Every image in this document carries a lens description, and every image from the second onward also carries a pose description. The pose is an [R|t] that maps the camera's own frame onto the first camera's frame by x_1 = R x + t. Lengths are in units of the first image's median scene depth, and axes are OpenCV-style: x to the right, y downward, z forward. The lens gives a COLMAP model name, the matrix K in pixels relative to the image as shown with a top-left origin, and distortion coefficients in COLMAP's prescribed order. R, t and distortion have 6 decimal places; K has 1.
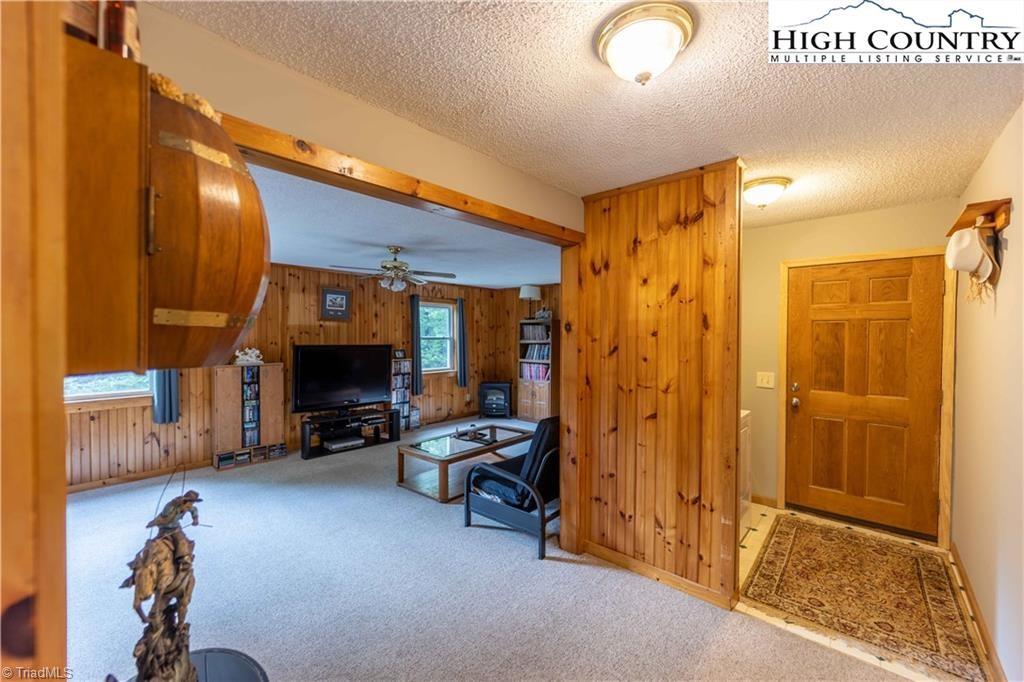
lens RADIAL K [[410.0, 0, 515.3], [0, 410.0, 342.7], [0, 0, 1]] dist [0.002383, -0.000189]
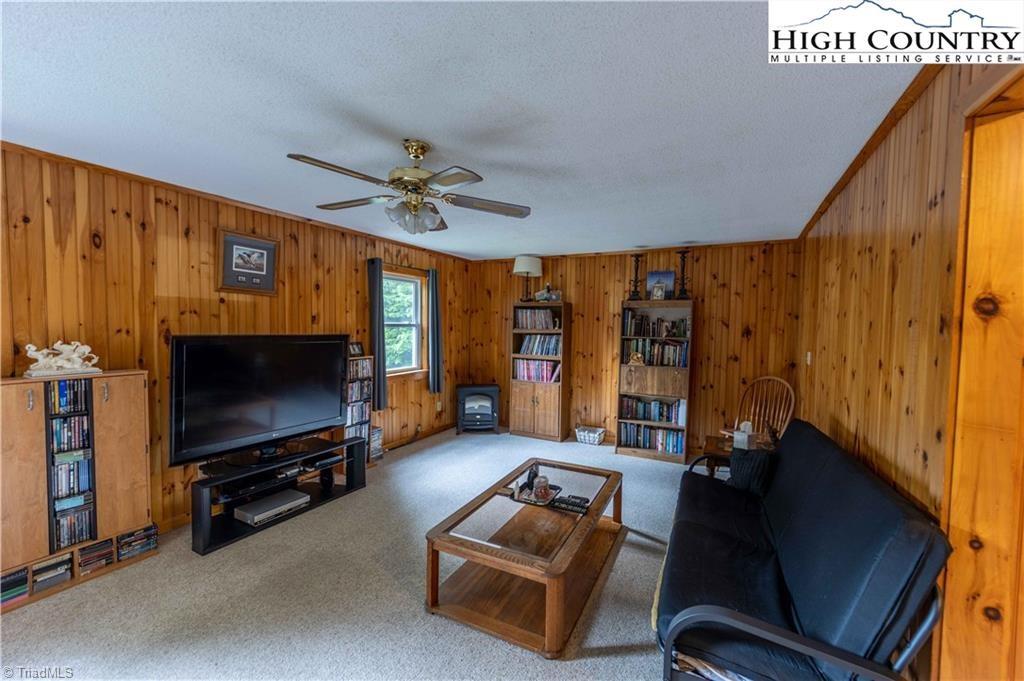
lens RADIAL K [[410.0, 0, 515.3], [0, 410.0, 342.2], [0, 0, 1]] dist [0.002383, -0.000189]
pose [[0.967706, 0.001992, 0.252073, -0.266592], [-0.009562, 0.999539, 0.028808, -0.005101], [-0.251899, -0.030288, 0.967279, 0.413584]]
